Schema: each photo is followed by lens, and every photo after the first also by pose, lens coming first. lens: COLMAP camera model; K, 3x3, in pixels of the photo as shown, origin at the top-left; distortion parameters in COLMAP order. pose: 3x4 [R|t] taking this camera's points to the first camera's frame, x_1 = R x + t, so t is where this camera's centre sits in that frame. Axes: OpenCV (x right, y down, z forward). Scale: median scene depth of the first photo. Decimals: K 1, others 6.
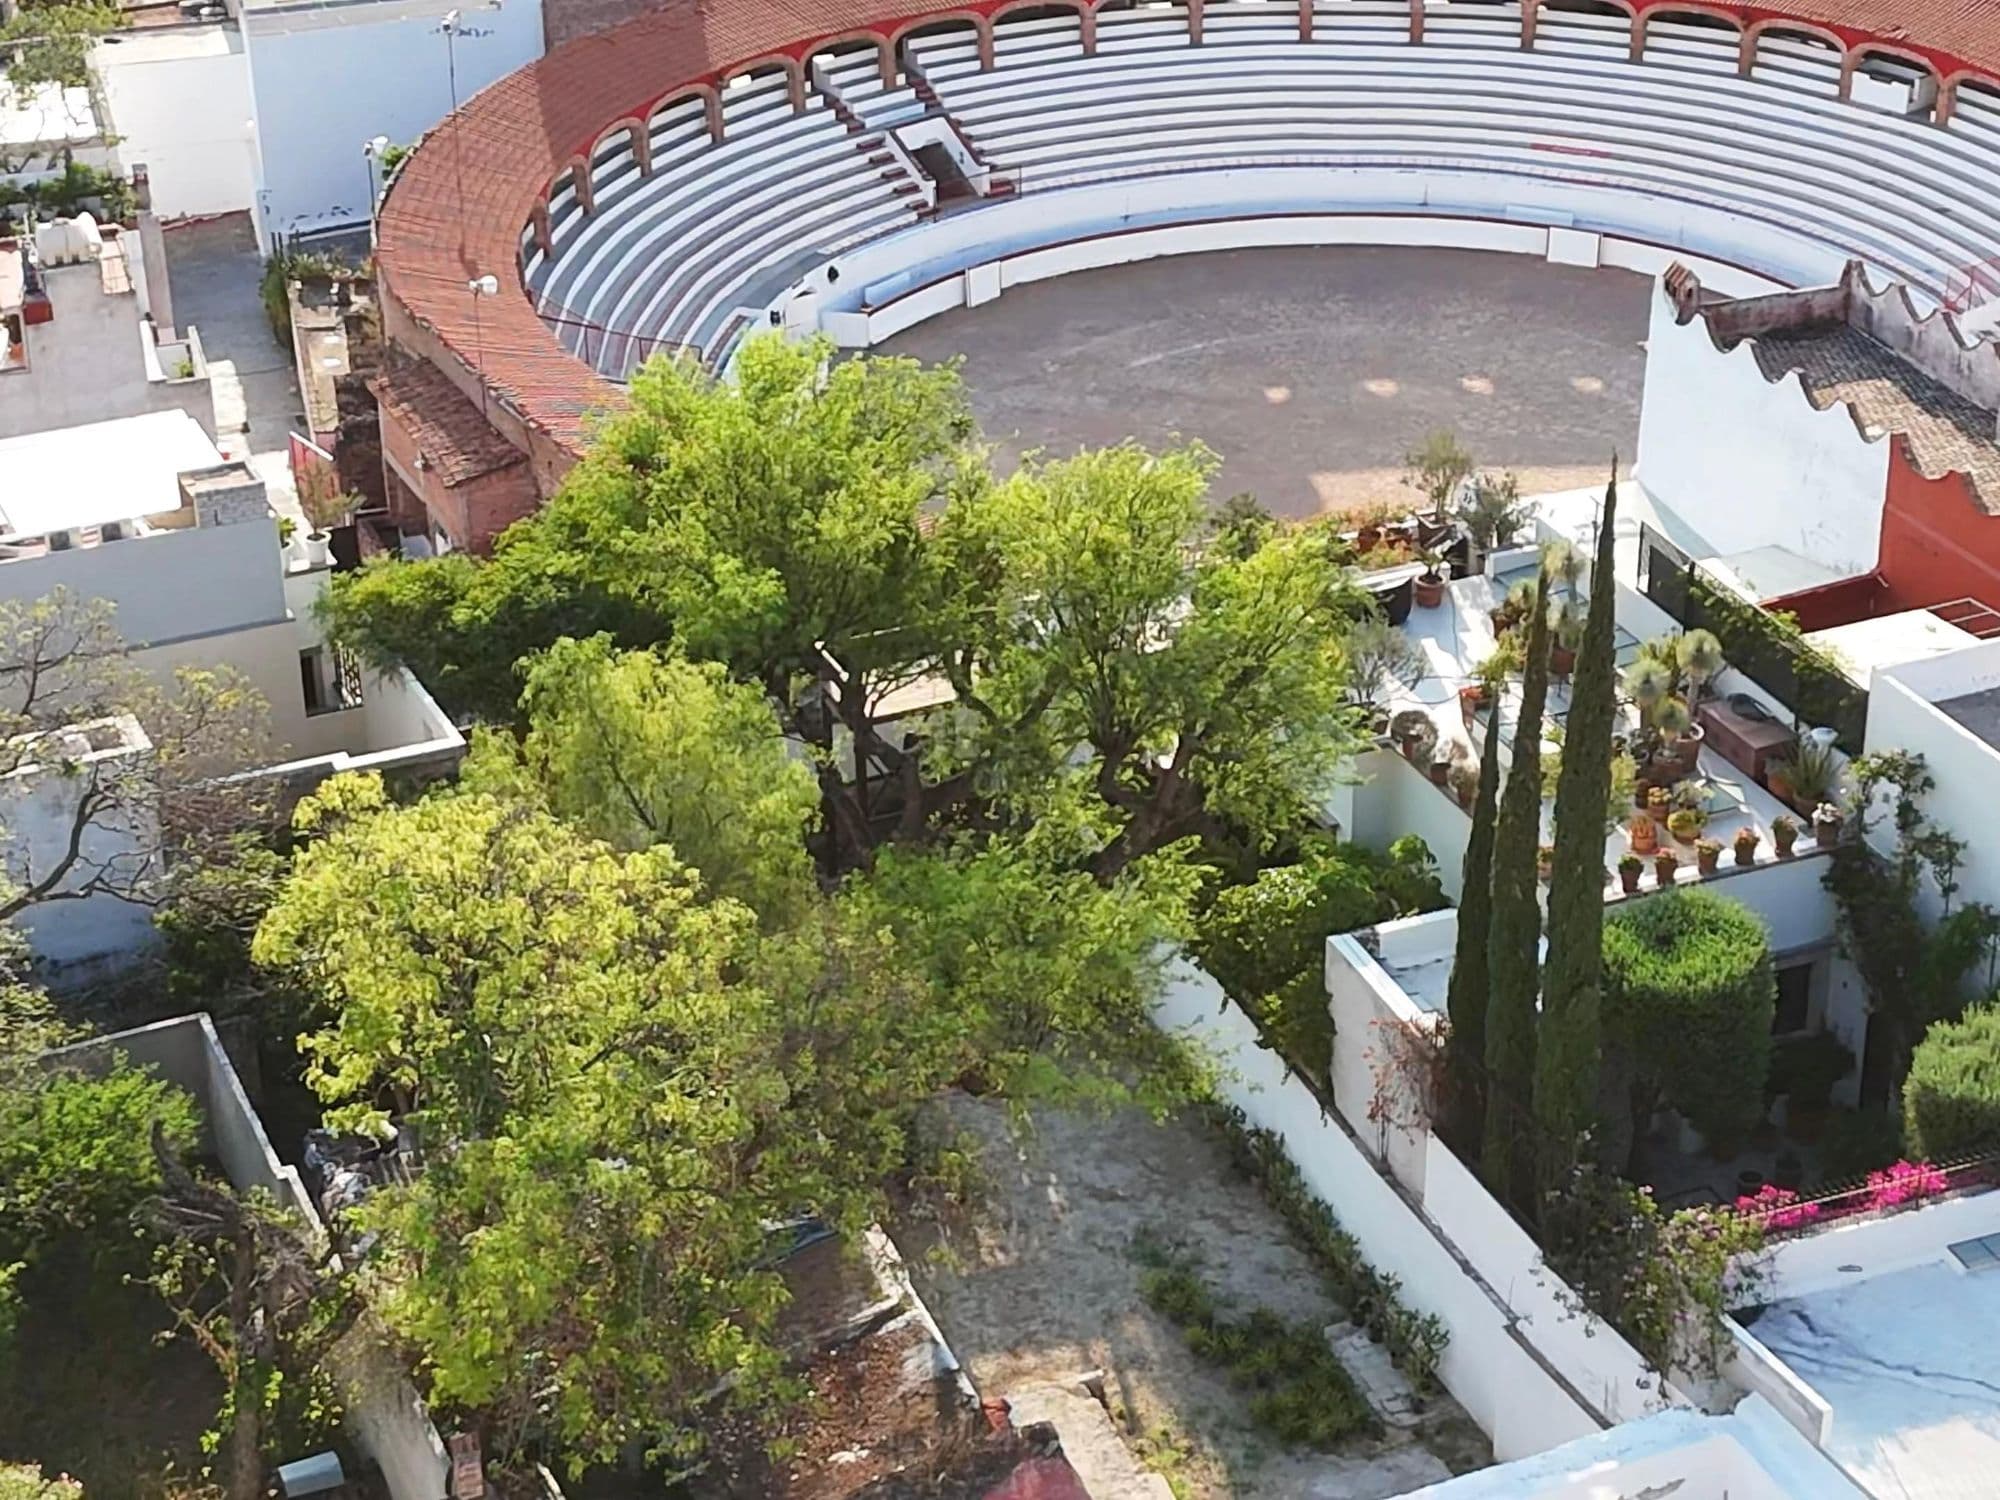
lens RADIAL K [[3861.2, 0, 1000.0], [0, 3861.2, 750.0], [0, 0, 1]] dist [0.118203, -0.128220]
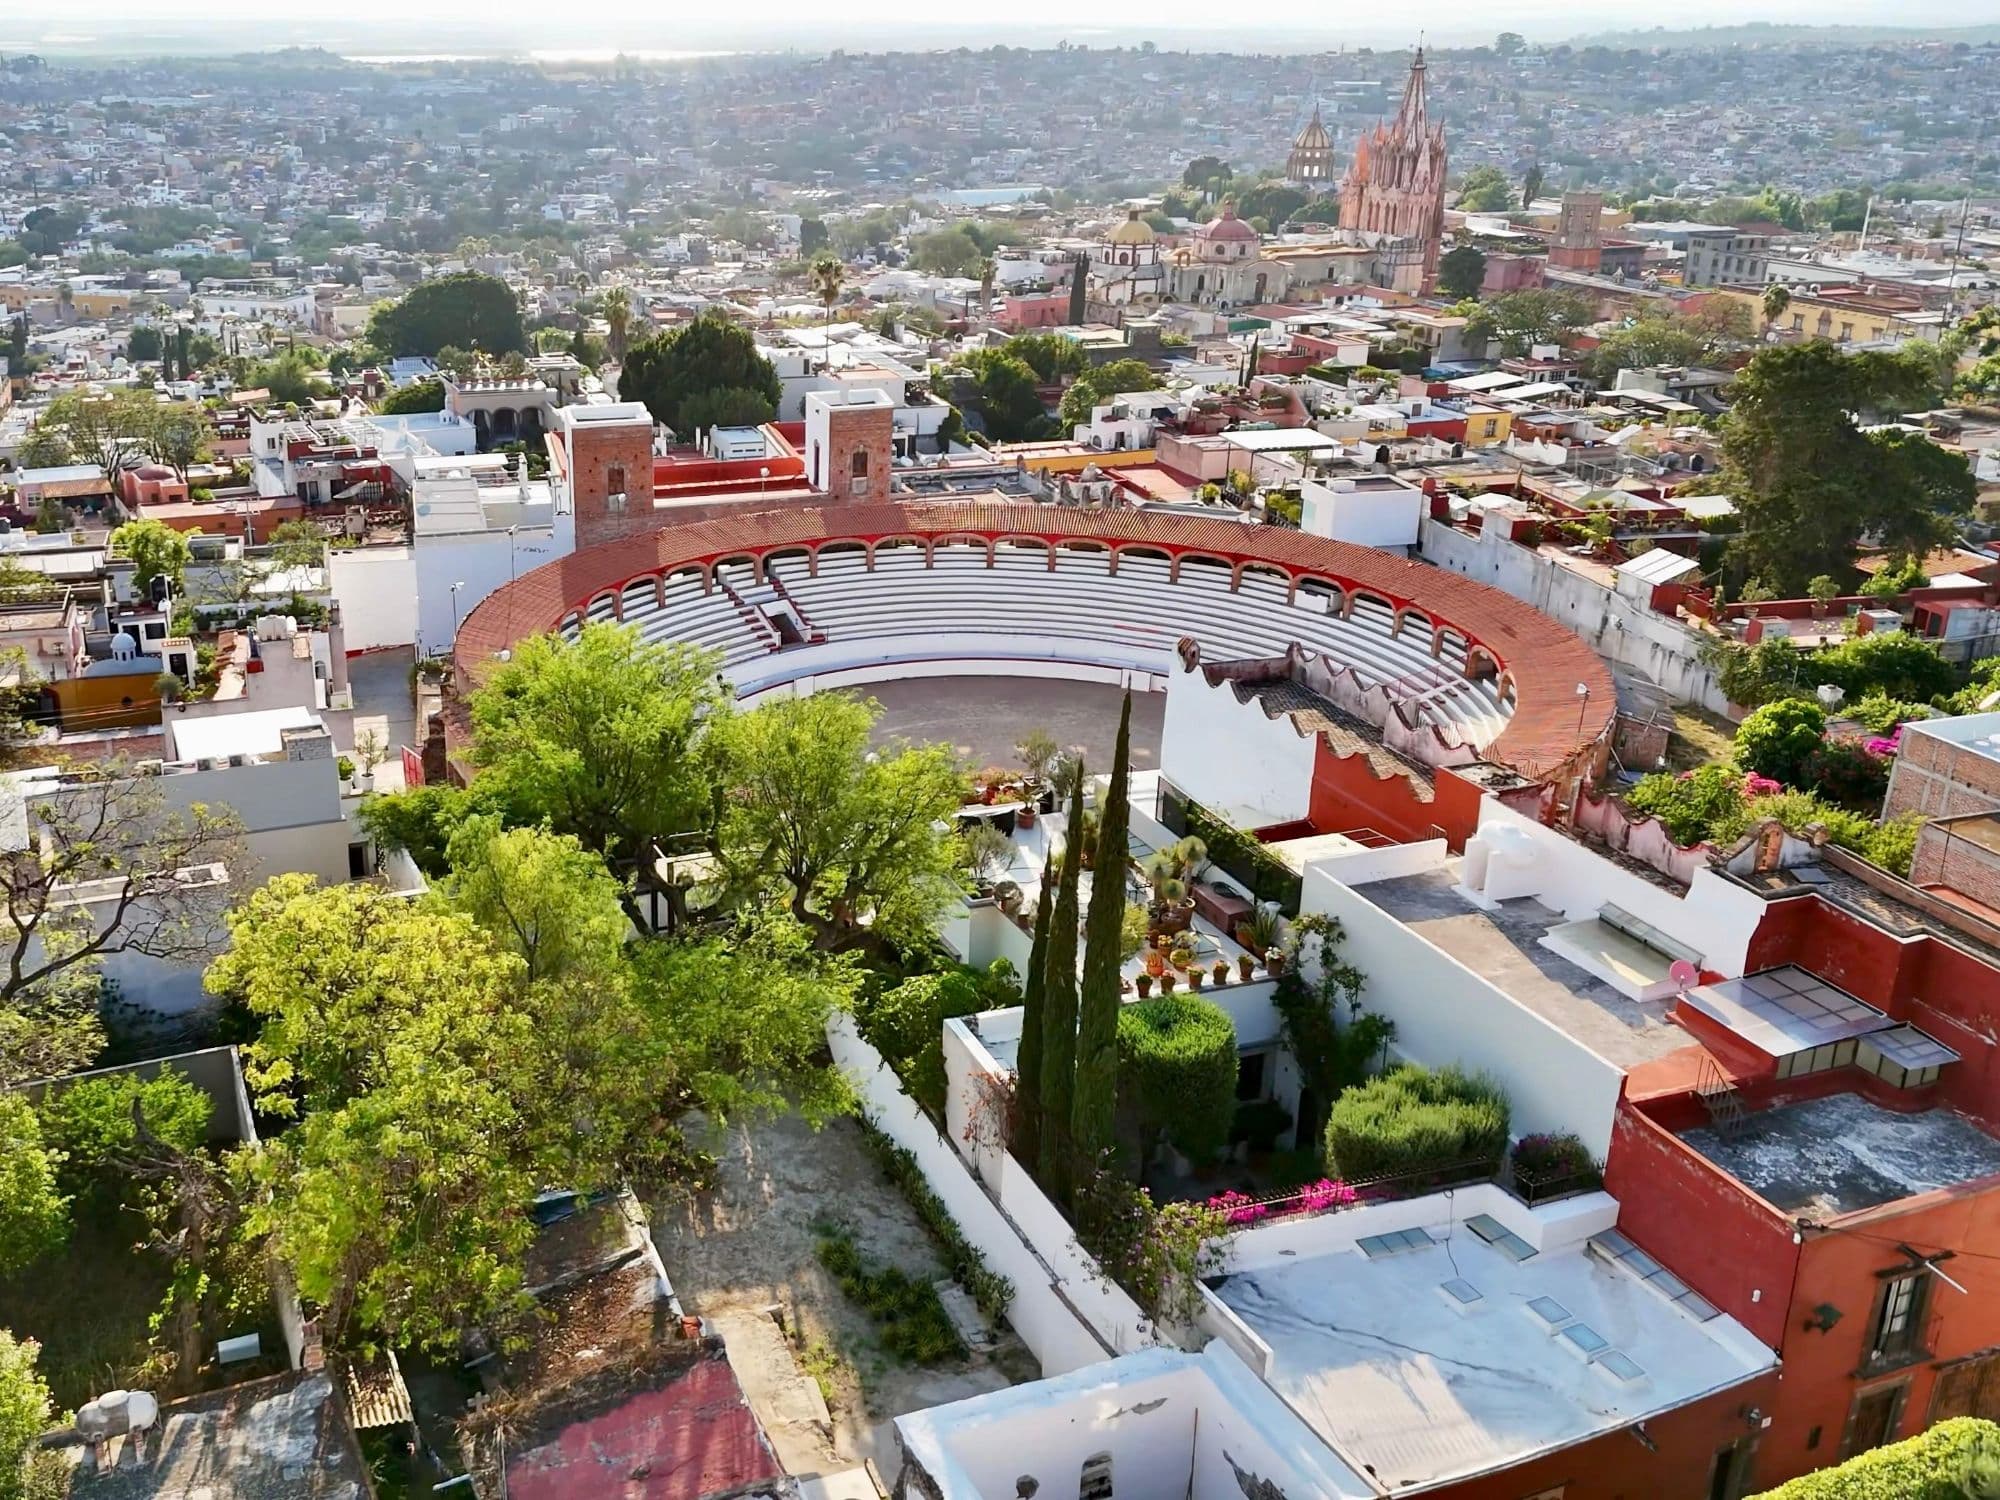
lens RADIAL K [[1947.4, 0, 766.7], [0, 1947.4, 740.4], [0, 0, 1]] dist [0.091724, -0.126662]
pose [[0.998145, 0.034274, -0.050318, 0.048435], [-0.040495, 0.990903, -0.128340, 0.039988], [0.045461, 0.130139, 0.990453, 0.211186]]
